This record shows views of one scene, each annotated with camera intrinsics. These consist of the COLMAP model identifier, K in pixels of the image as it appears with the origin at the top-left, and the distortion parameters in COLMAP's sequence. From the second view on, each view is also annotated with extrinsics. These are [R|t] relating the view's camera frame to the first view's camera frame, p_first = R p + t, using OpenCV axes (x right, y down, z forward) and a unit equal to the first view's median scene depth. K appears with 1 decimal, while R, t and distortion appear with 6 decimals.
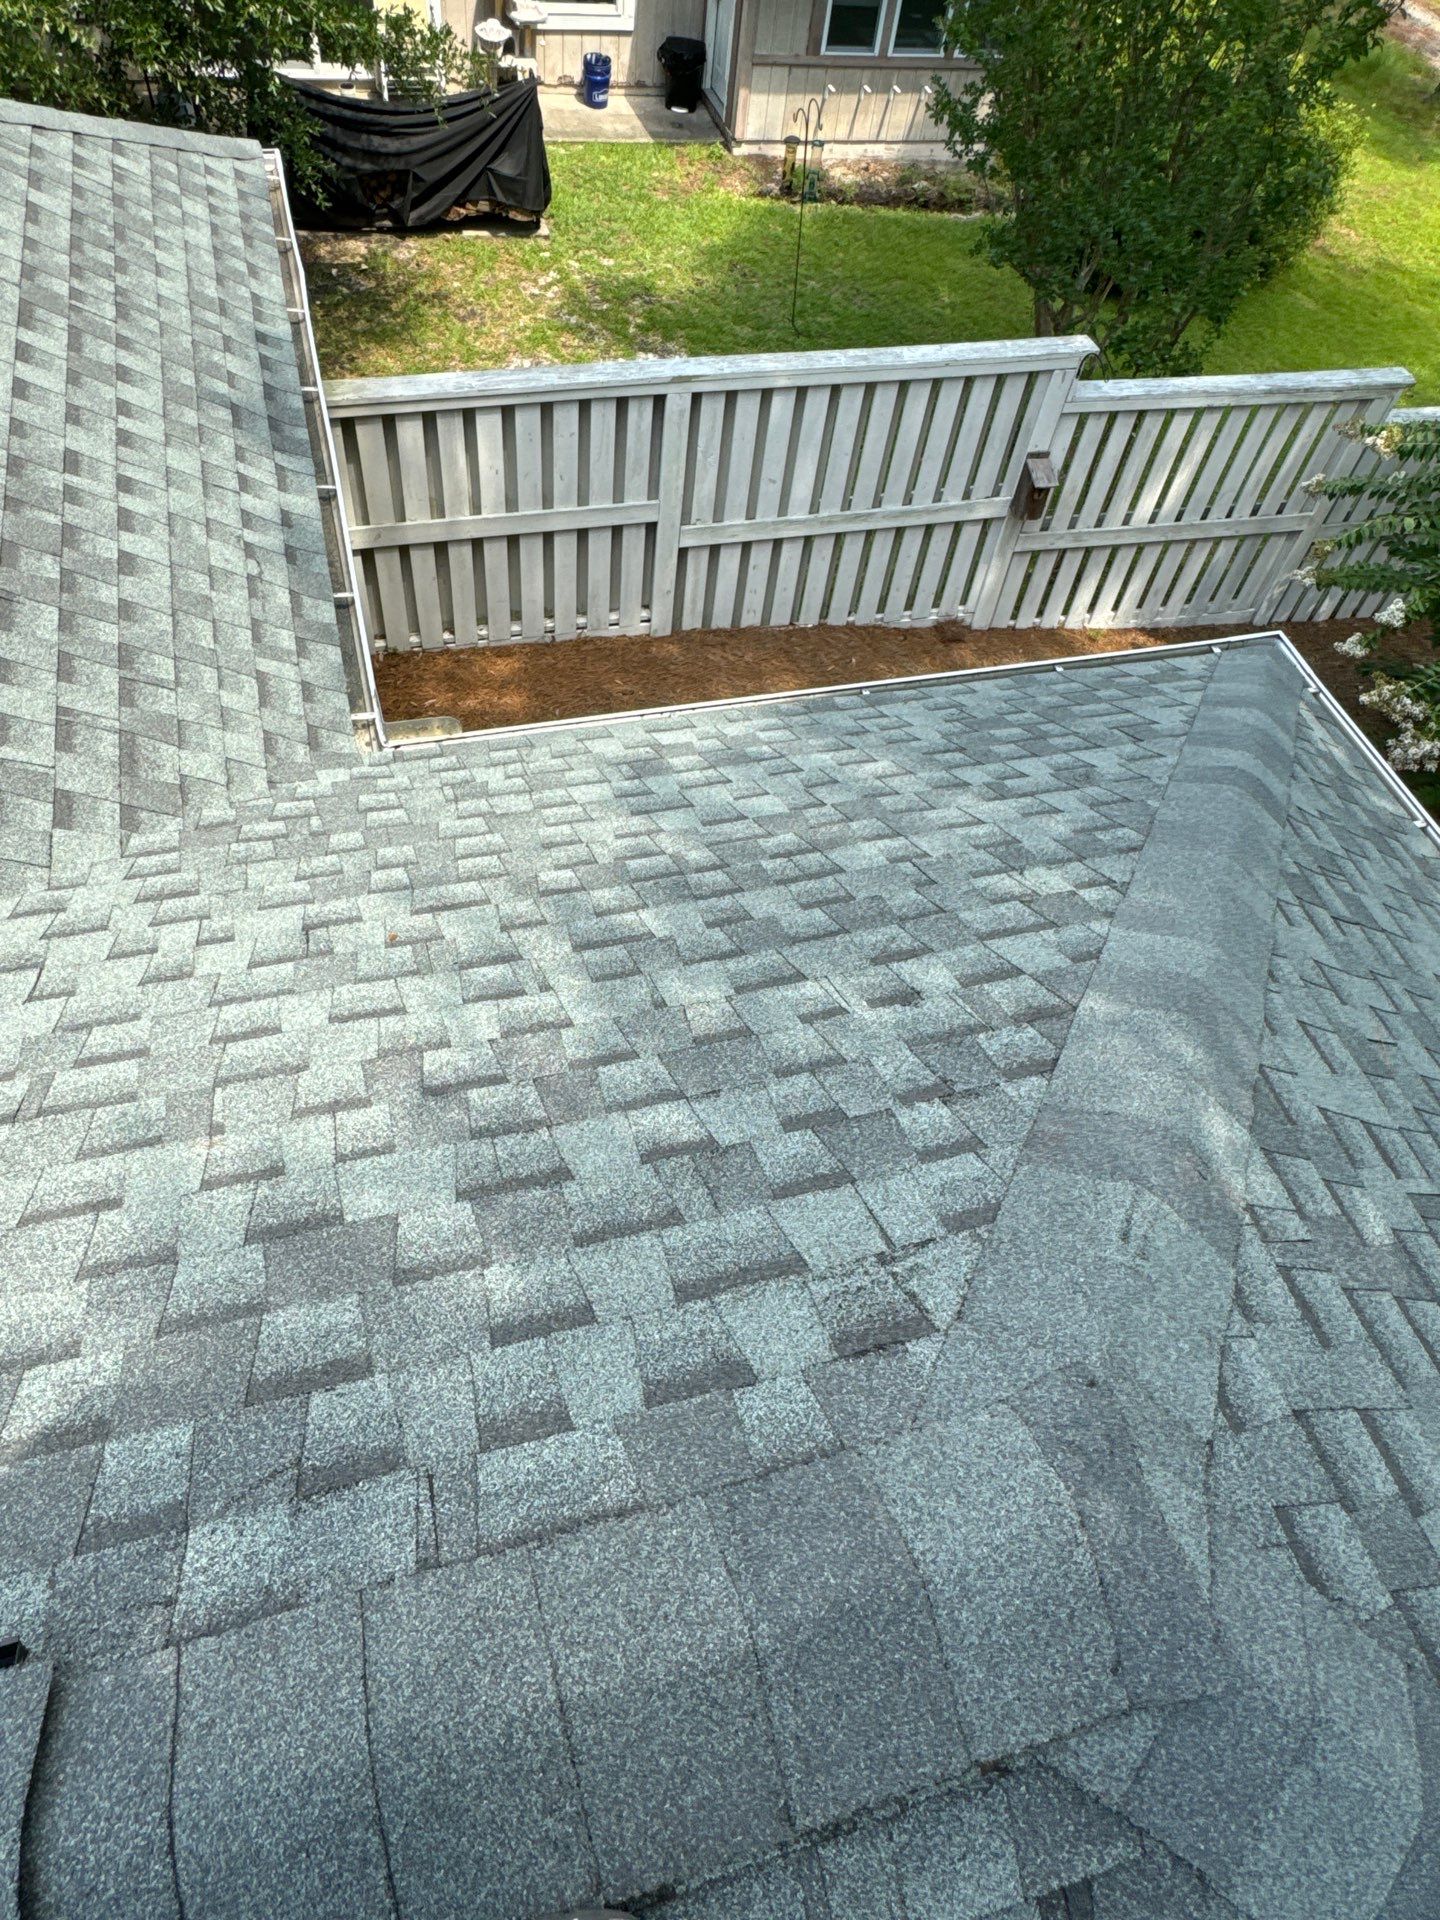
lens RADIAL K [[1225.0, 0, 717.1], [0, 1225.0, 966.0], [0, 0, 1]] dist [-0.004505, 0.002885]
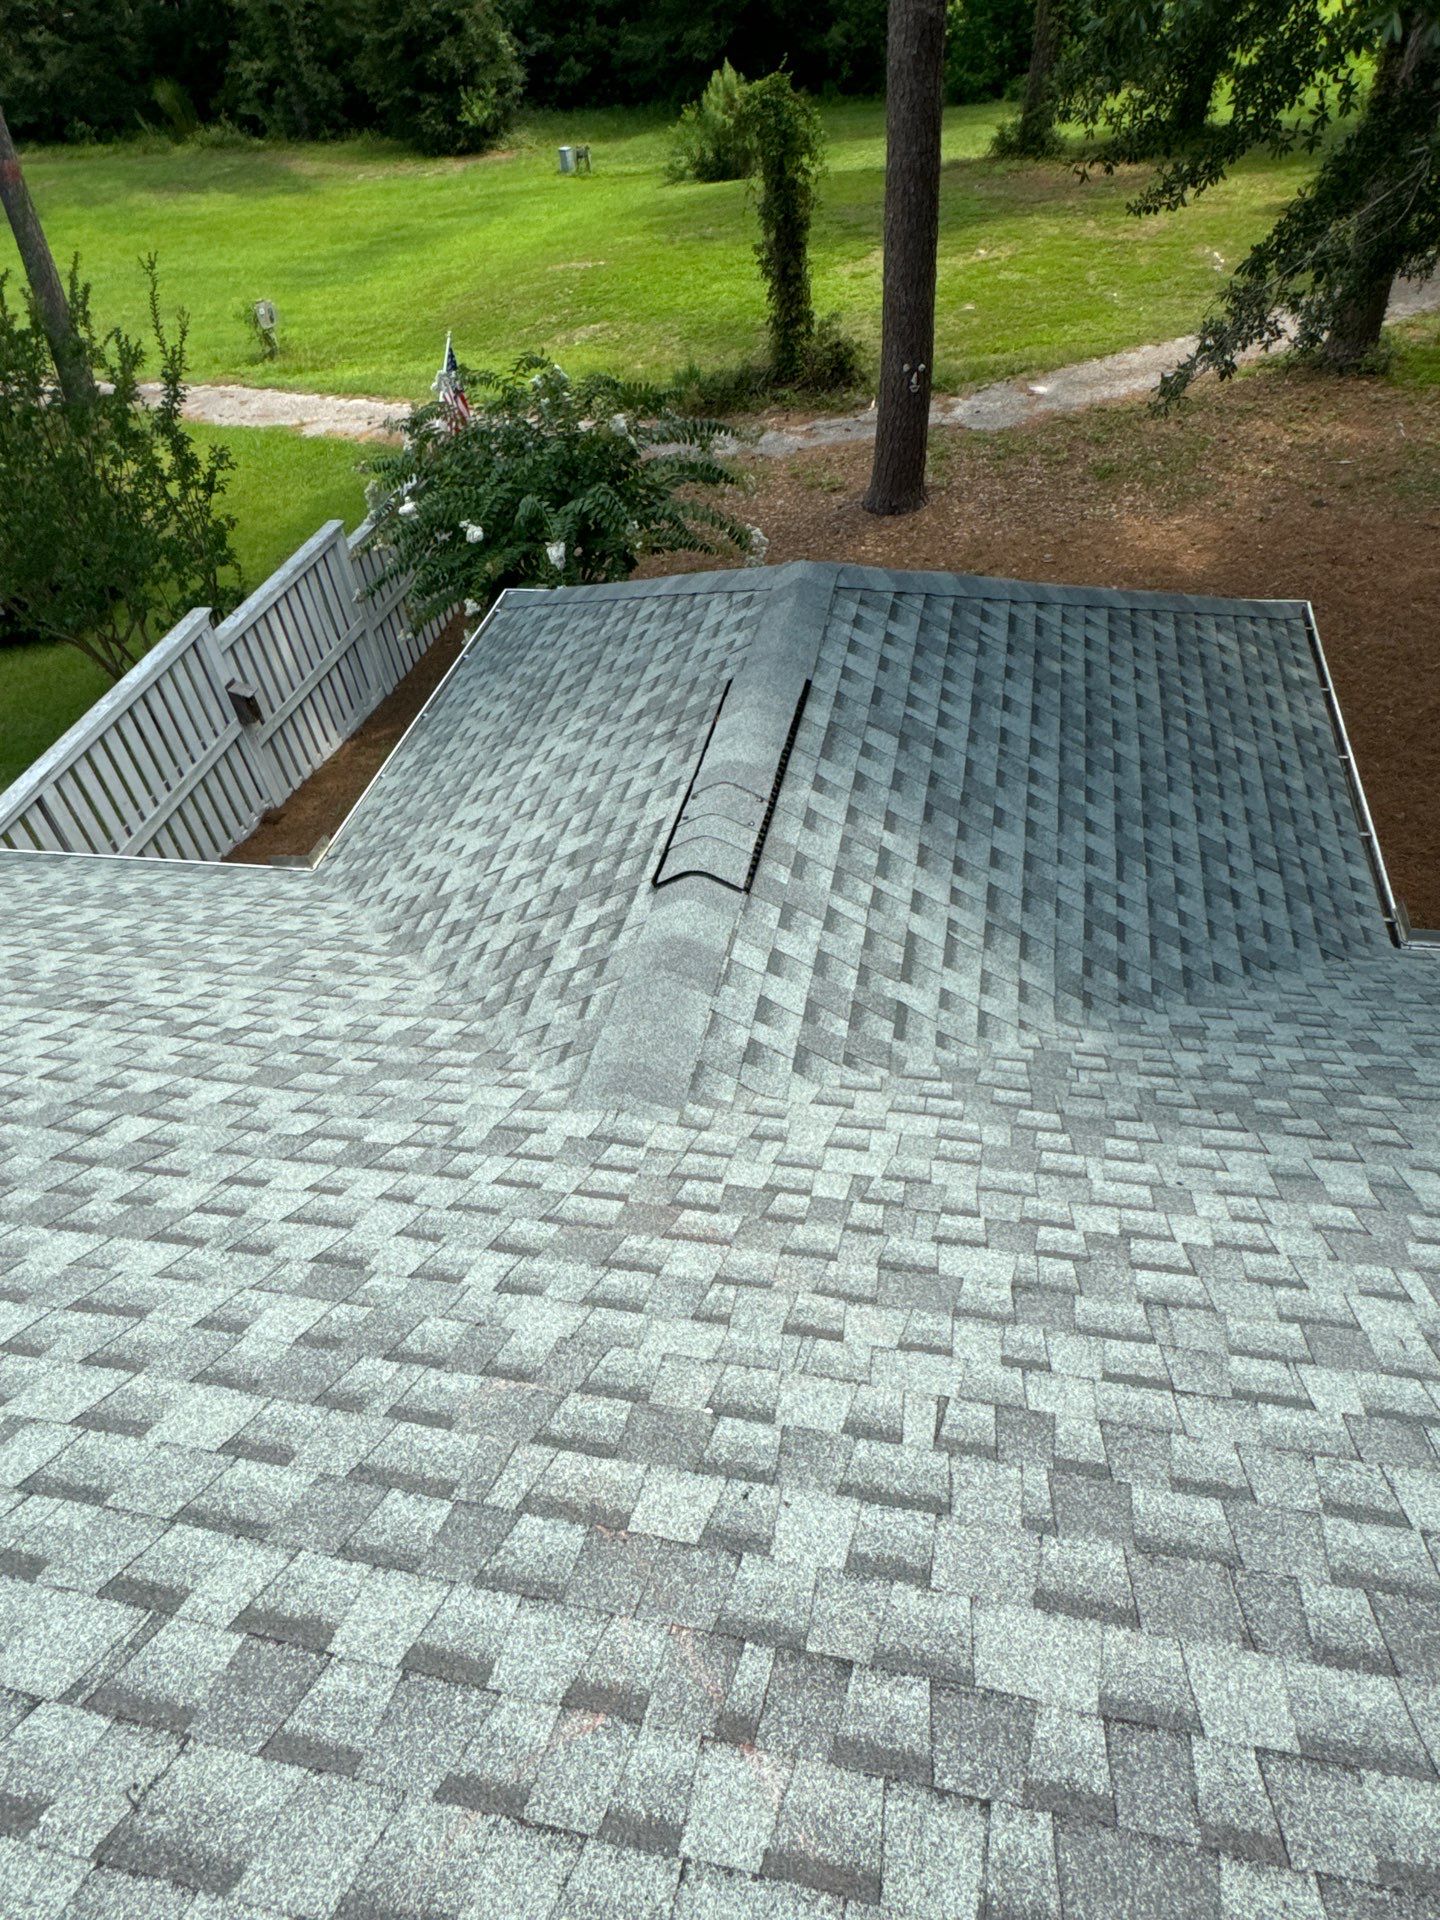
lens RADIAL K [[1225.0, 0, 724.1], [0, 1225.0, 965.3], [0, 0, 1]] dist [-0.004505, 0.002885]
pose [[0.453694, -0.707941, 0.541278, -0.560056], [0.795288, 0.595699, 0.112515, 0.093702], [-0.402092, 0.379424, 0.833282, -0.358553]]
